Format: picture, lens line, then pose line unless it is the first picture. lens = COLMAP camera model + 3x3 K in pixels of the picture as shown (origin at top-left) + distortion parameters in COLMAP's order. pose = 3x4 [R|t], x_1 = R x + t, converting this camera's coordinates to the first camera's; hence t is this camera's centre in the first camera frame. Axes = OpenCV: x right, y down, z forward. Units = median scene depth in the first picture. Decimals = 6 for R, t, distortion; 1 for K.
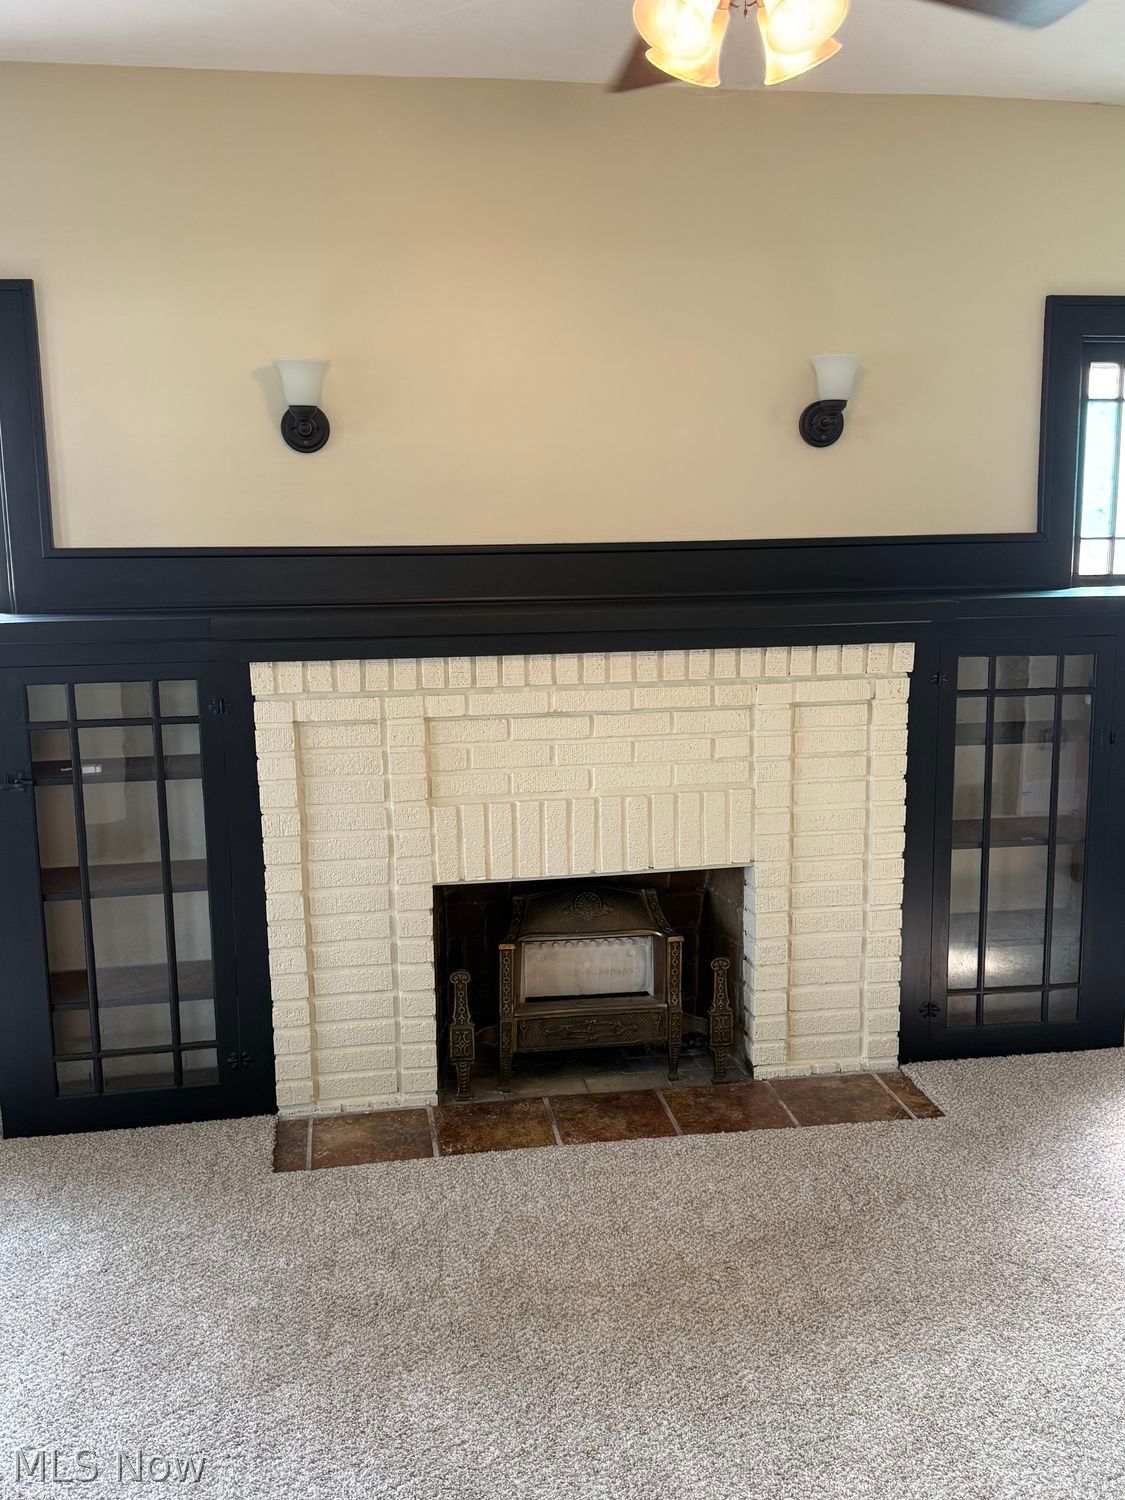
lens RADIAL K [[1425.9, 0, 561.7], [0, 1425.9, 742.4], [0, 0, 1]] dist [0.102589, 0.000000]
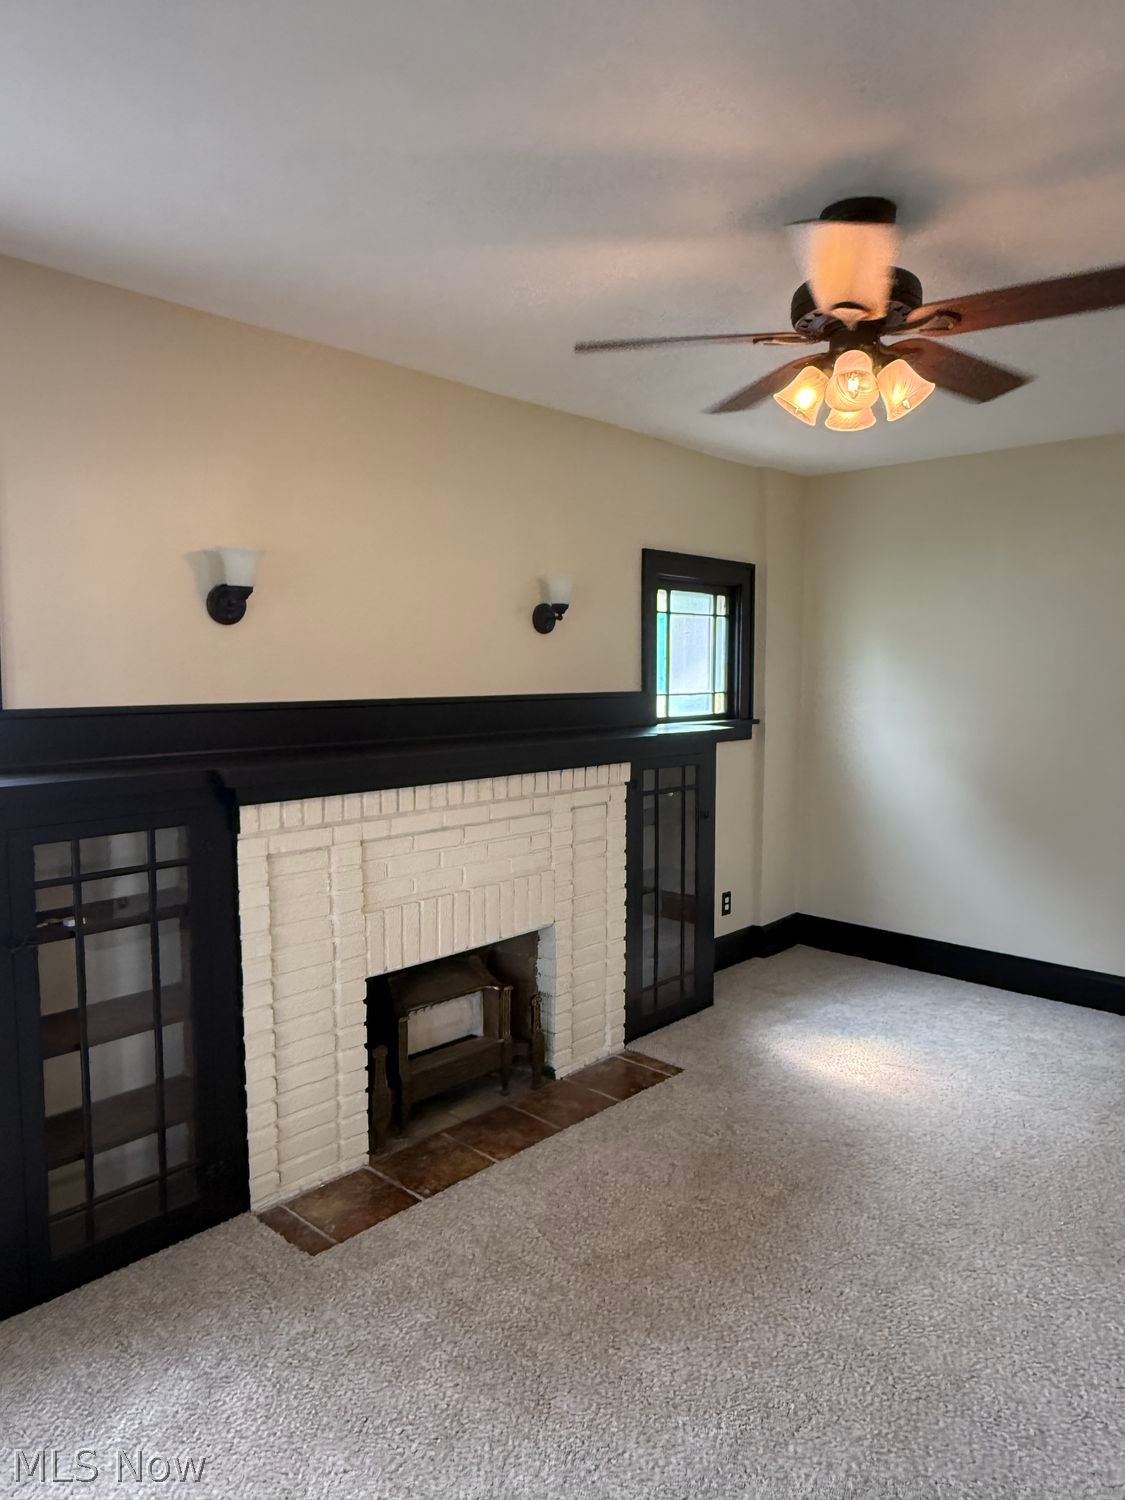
lens RADIAL K [[993.6, 0, 551.8], [0, 993.6, 754.5], [0, 0, 1]] dist [0.001262, 0.004622]
pose [[0.793253, -0.043195, 0.607358, -0.459017], [0.098310, 0.993479, -0.057744, -0.024561], [-0.600903, 0.105515, 0.792327, 0.212770]]
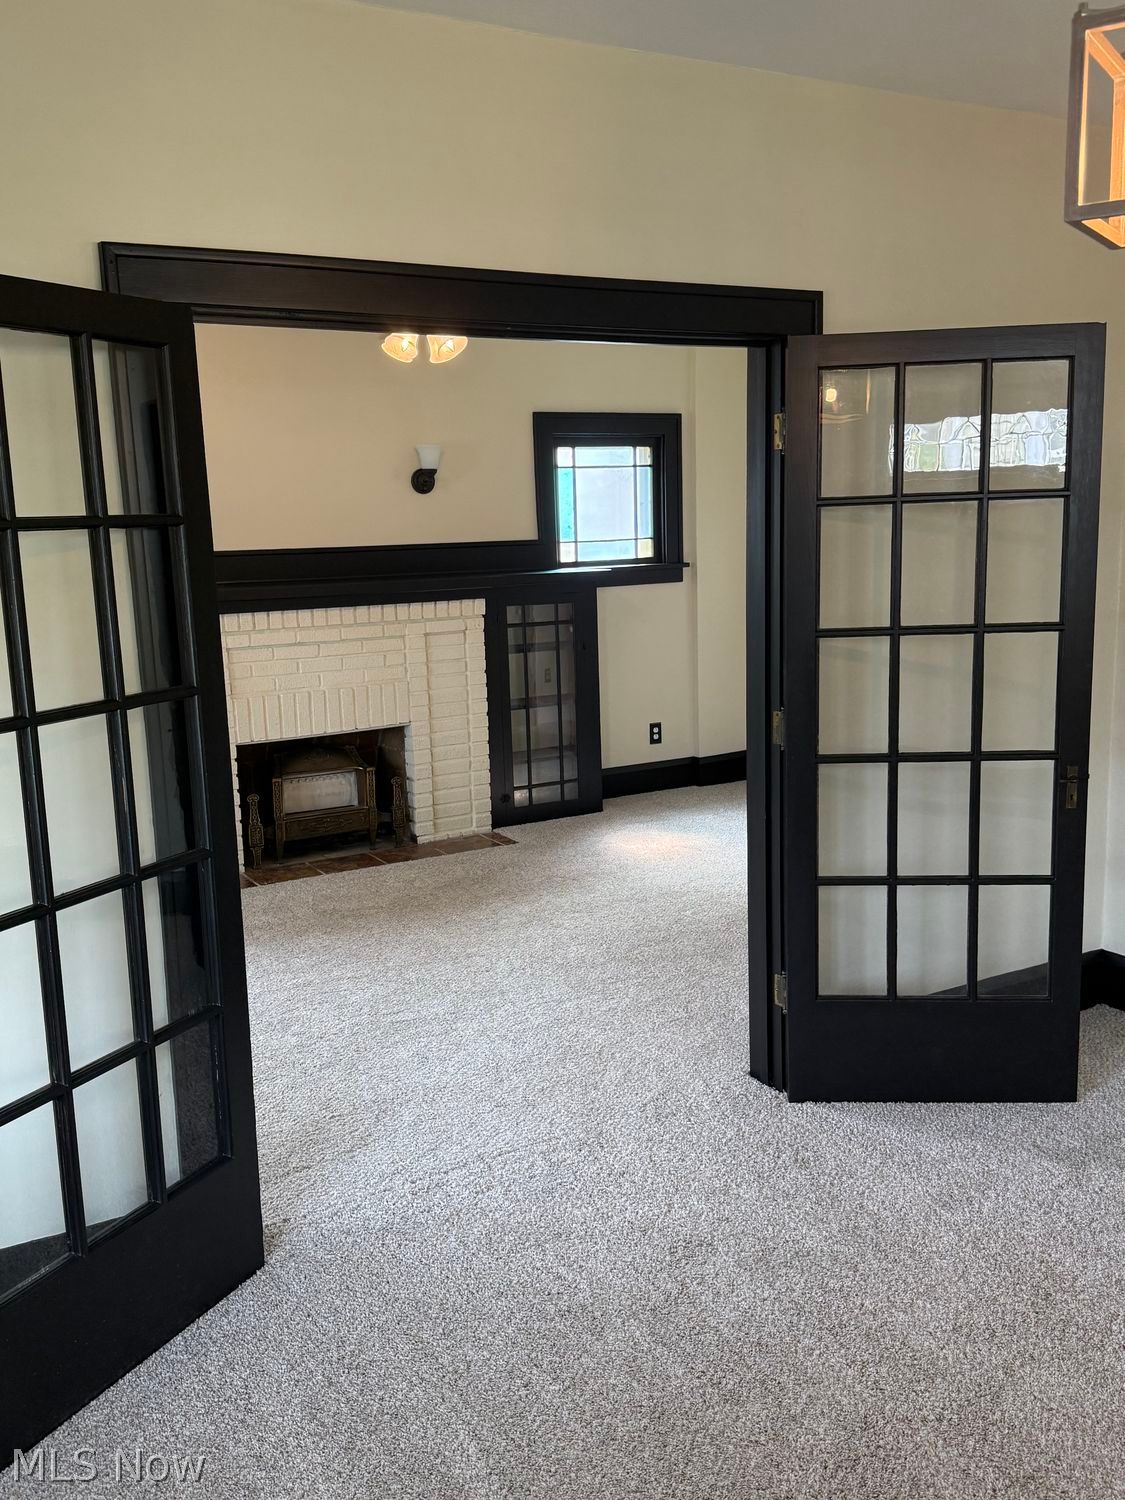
lens RADIAL K [[1425.9, 0, 578.1], [0, 1425.9, 758.5], [0, 0, 1]] dist [0.102589, 0.000000]
pose [[0.933257, -0.078153, 0.350605, -0.311745], [0.080593, 0.996718, 0.007651, 0.134918], [-0.350052, 0.021116, 0.936492, -0.787917]]
